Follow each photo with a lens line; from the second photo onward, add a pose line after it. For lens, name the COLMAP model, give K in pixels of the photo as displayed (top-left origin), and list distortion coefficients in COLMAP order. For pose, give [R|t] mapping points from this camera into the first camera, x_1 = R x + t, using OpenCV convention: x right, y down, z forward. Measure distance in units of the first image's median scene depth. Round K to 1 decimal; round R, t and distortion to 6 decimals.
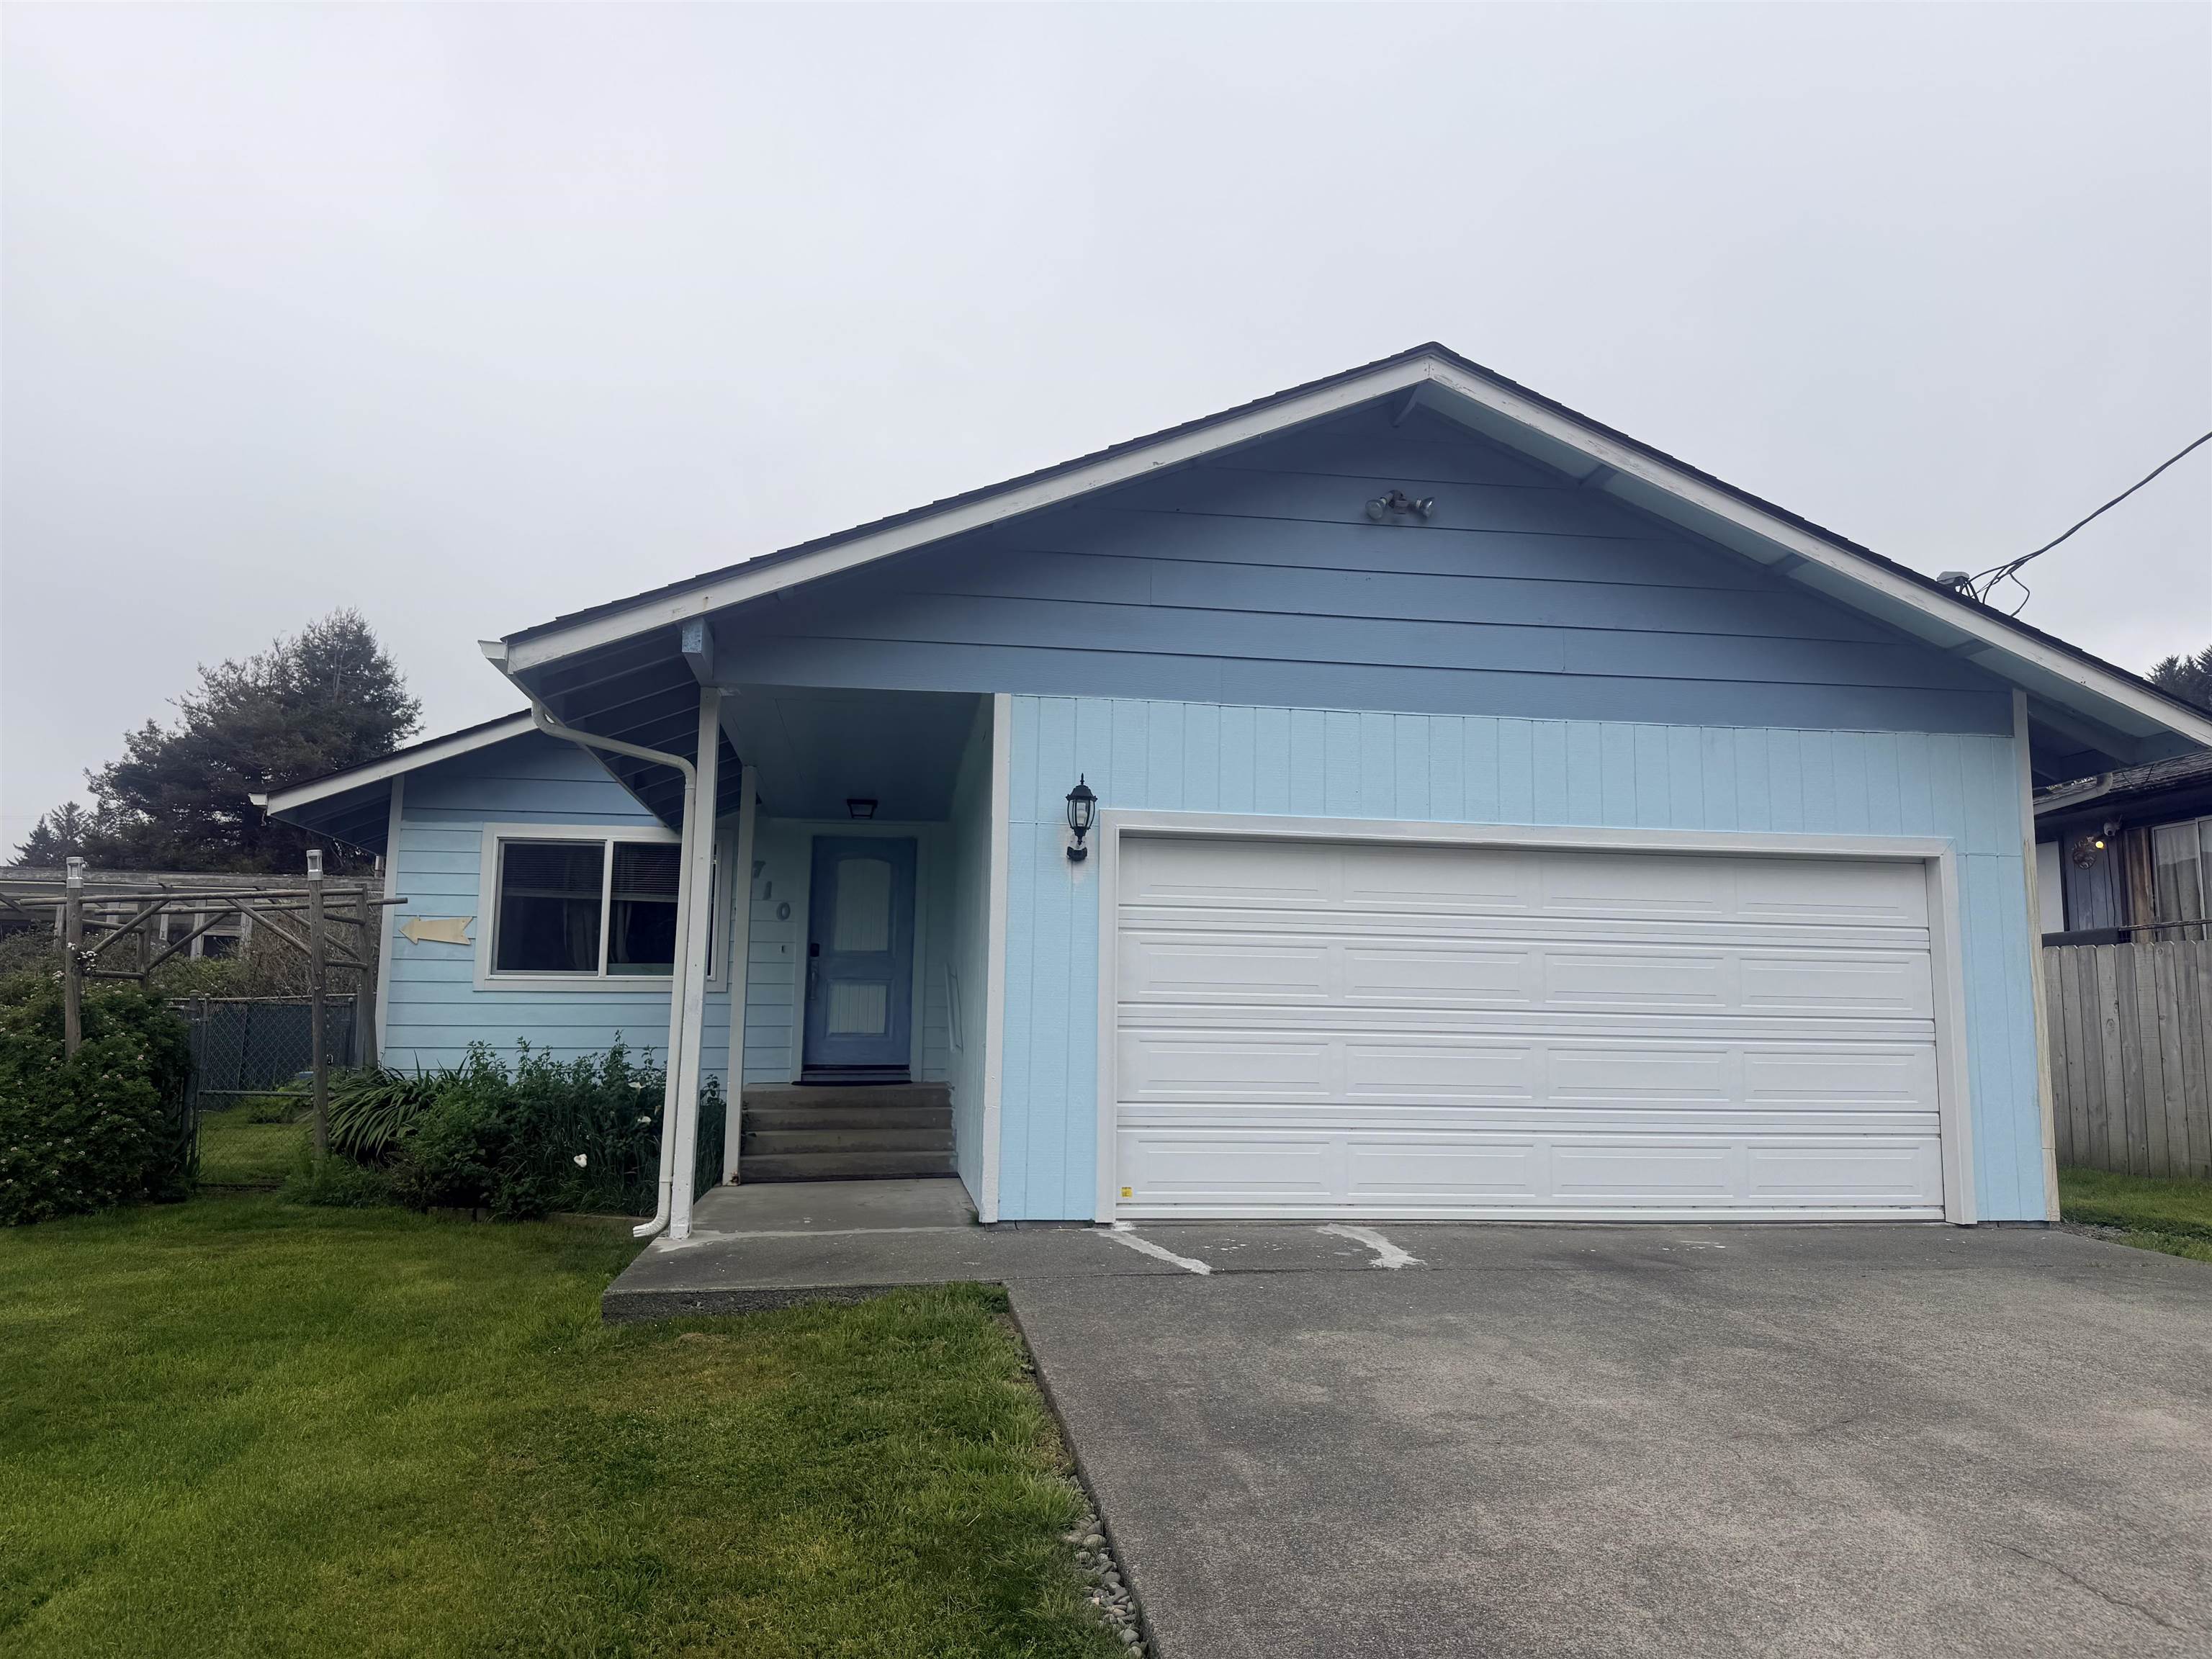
lens RADIAL K [[1575.3, 0, 1106.0], [0, 1575.3, 829.5], [0, 0, 1]] dist [0.088473, -0.117747]
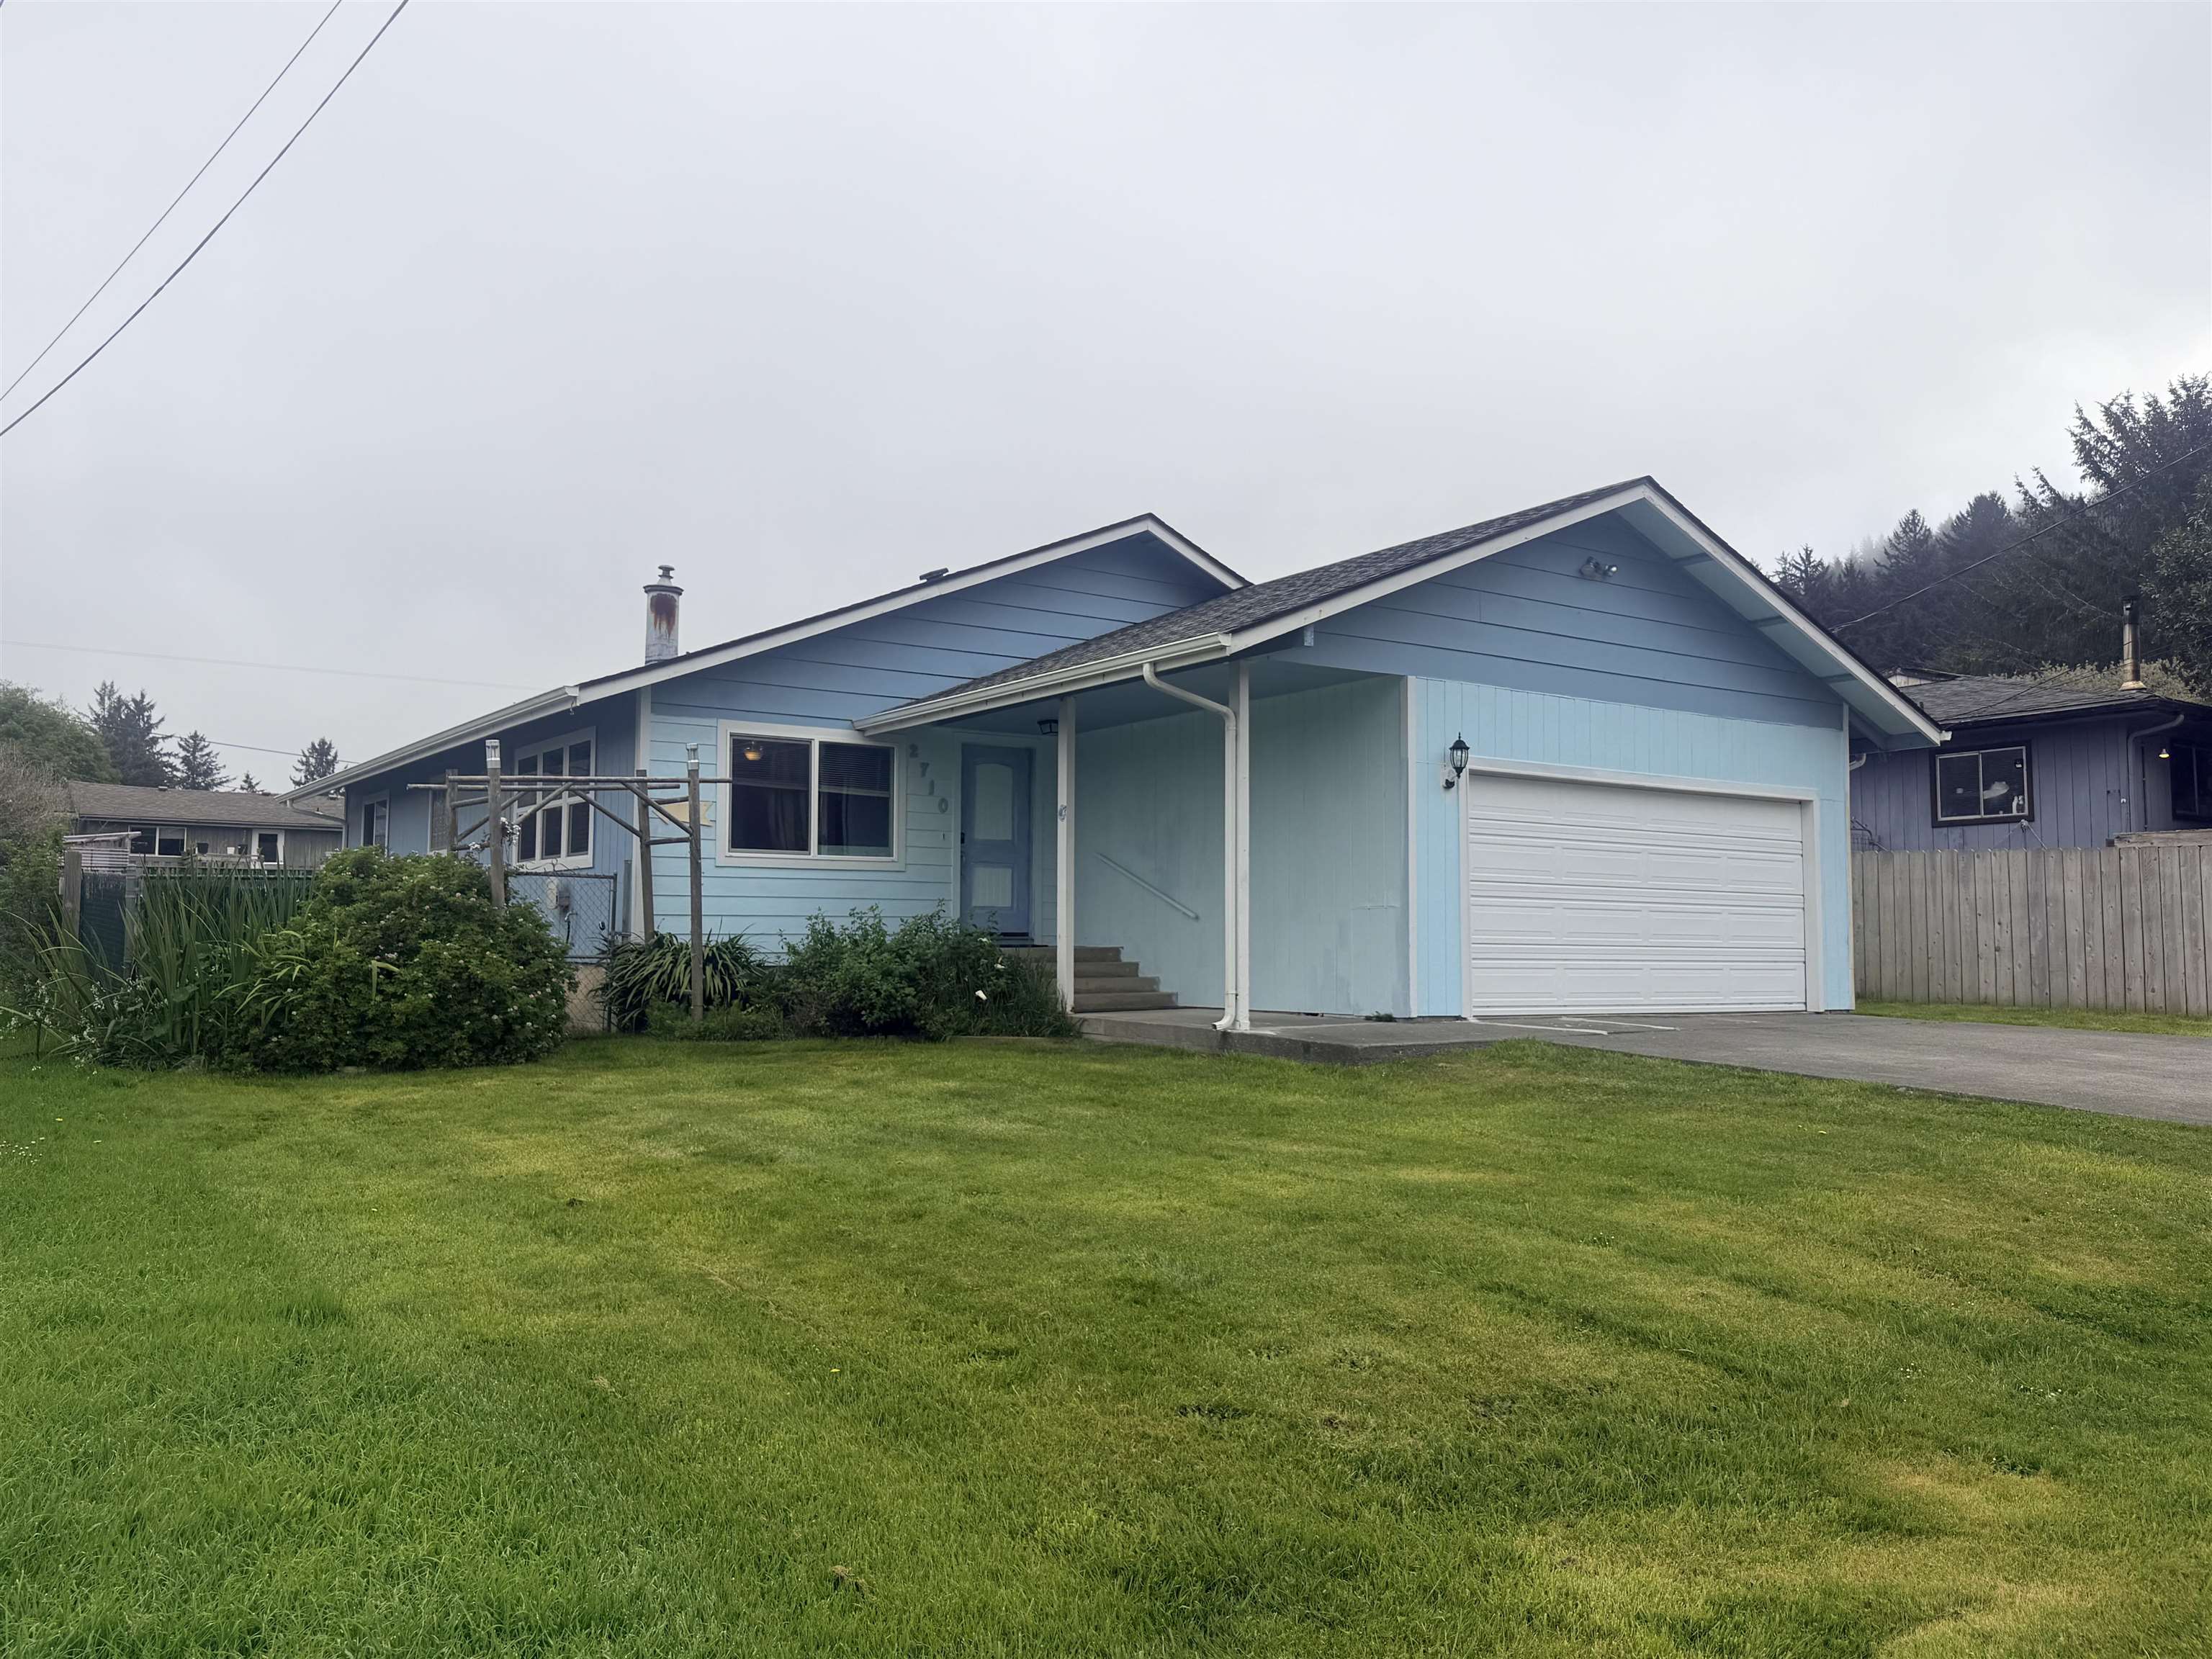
lens RADIAL K [[1736.3, 0, 1106.0], [0, 1736.3, 829.5], [0, 0, 1]] dist [0.004928, 0.000233]
pose [[0.905534, 0.025534, 0.423504, -0.948510], [-0.053728, 0.997053, 0.054768, -0.013053], [-0.420857, -0.072349, 0.904237, -0.360609]]
